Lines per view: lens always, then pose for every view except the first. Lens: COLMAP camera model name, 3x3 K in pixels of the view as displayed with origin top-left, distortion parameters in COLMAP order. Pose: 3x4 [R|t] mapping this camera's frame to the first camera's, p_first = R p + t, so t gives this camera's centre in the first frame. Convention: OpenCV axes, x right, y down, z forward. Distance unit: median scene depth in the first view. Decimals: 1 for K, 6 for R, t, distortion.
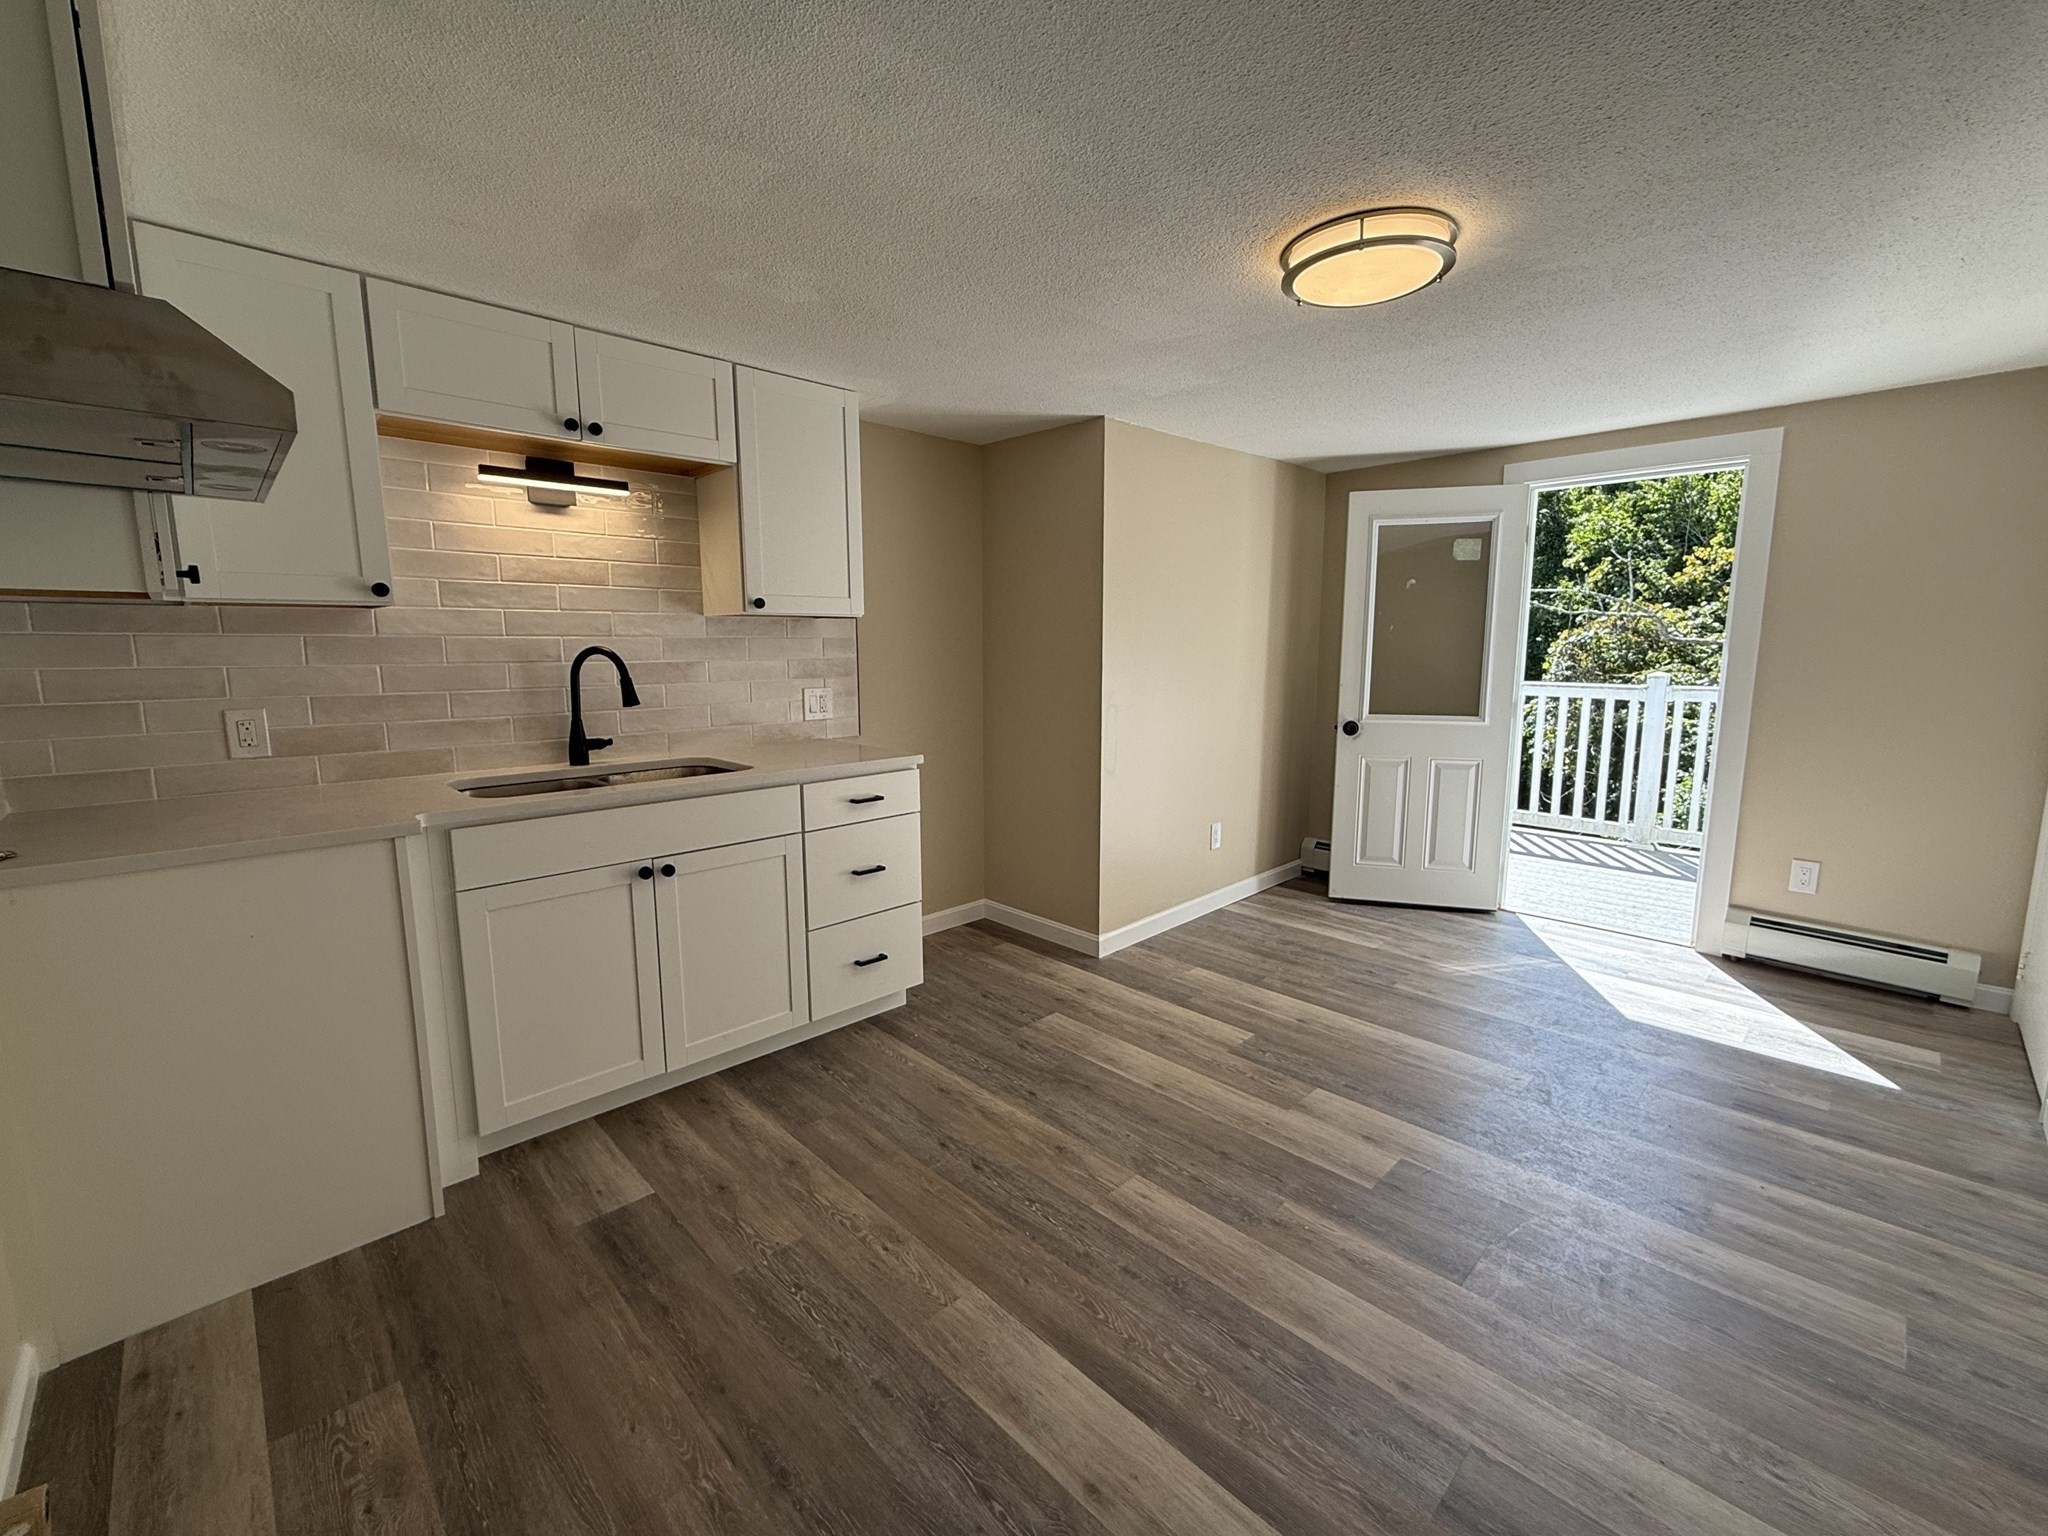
lens RADIAL K [[834.1, 0, 1026.6], [0, 834.1, 757.2], [0, 0, 1]] dist [-0.002562, 0.000267]
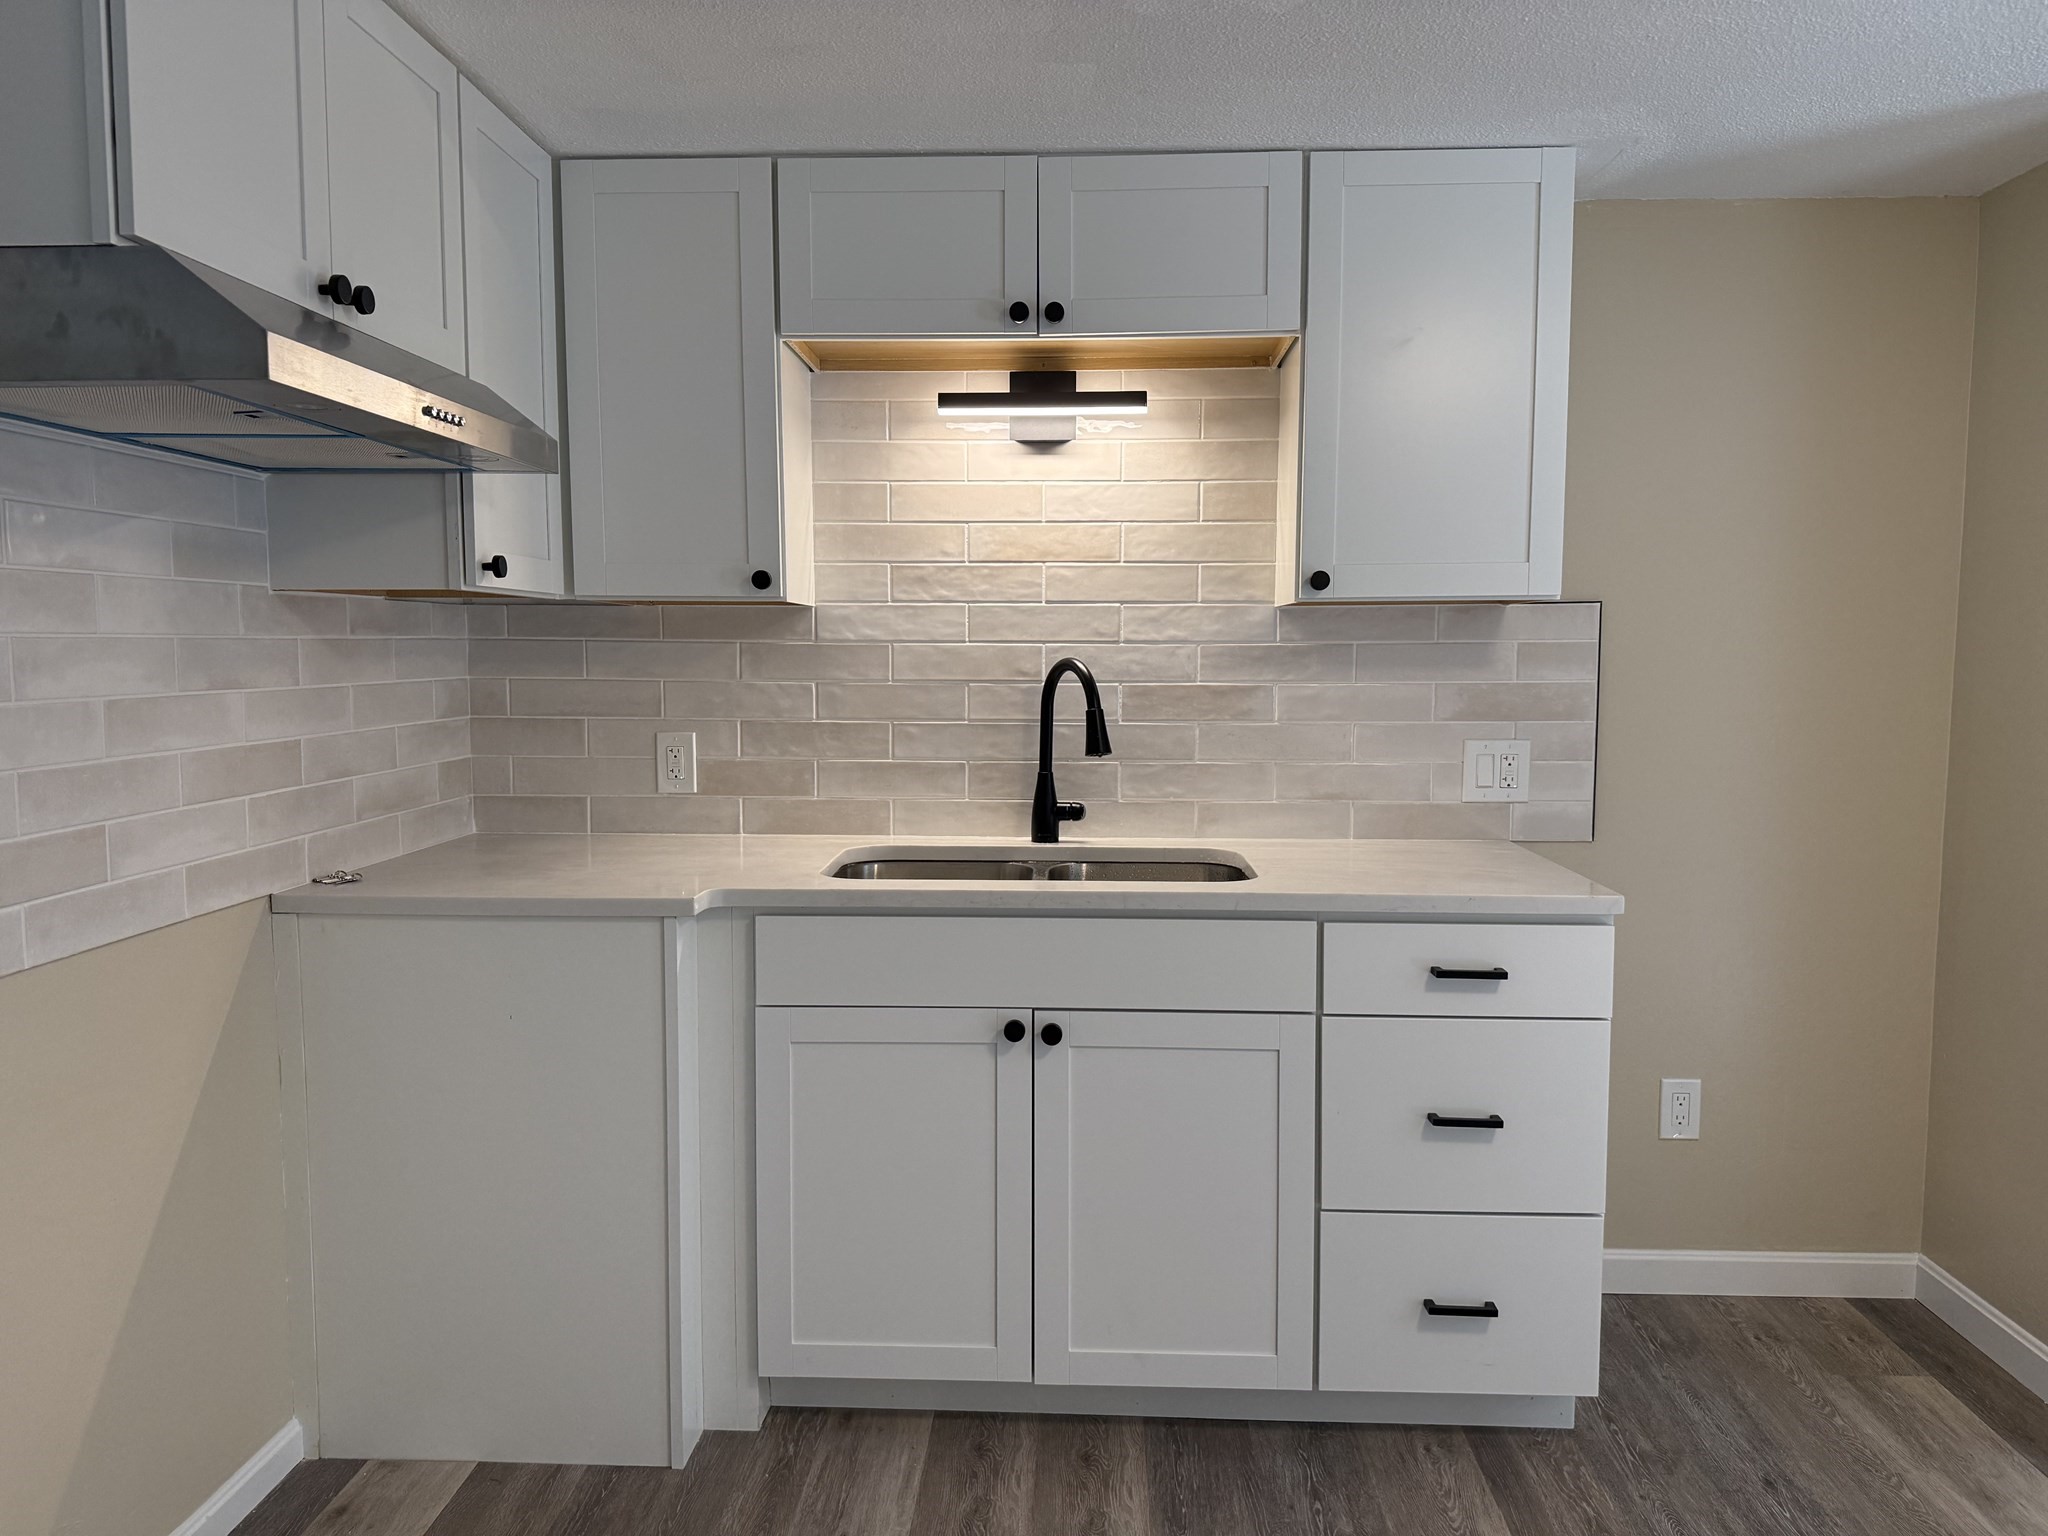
lens RADIAL K [[1421.2, 0, 1024.5], [0, 1421.2, 756.9], [0, 0, 1]] dist [0.033319, -0.036125]
pose [[0.689825, 0.056387, -0.721777, 0.236595], [-0.102255, 0.994556, -0.020032, -0.032973], [0.716719, 0.087624, 0.691836, 0.239707]]
